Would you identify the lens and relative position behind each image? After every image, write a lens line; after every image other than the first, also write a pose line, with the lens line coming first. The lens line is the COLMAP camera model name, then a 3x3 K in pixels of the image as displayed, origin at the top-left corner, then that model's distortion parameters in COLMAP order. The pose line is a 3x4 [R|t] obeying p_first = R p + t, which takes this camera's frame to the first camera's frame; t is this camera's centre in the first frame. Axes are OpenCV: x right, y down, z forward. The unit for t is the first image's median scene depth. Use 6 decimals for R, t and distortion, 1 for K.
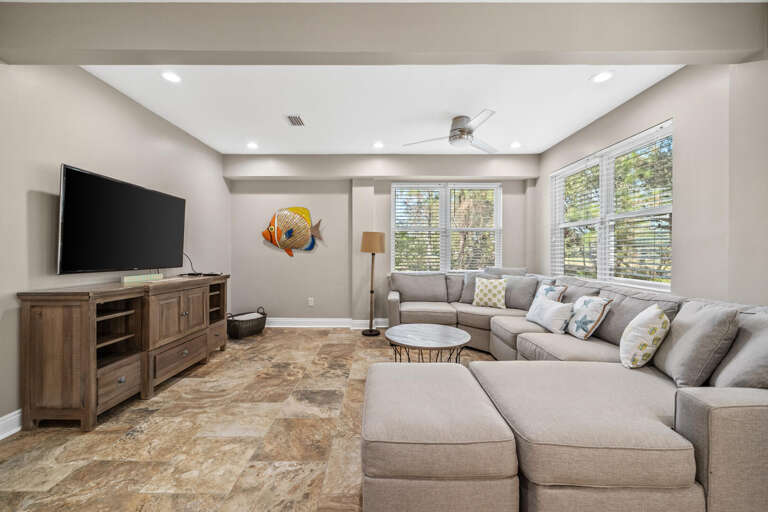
lens RADIAL K [[302.5, 0, 382.4], [0, 302.5, 255.6], [0, 0, 1]] dist [-0.002415, 0.000078]
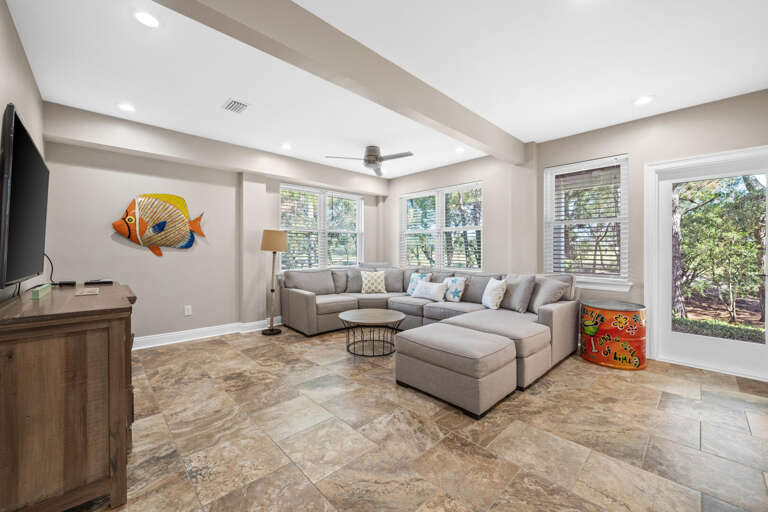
lens RADIAL K [[302.5, 0, 381.5], [0, 302.5, 253.0], [0, 0, 1]] dist [-0.002415, 0.000078]
pose [[0.728478, -0.004319, 0.685055, -0.578305], [0.006601, 0.999978, -0.000715, -0.001447], [-0.685037, 0.005043, 0.728491, 0.035968]]
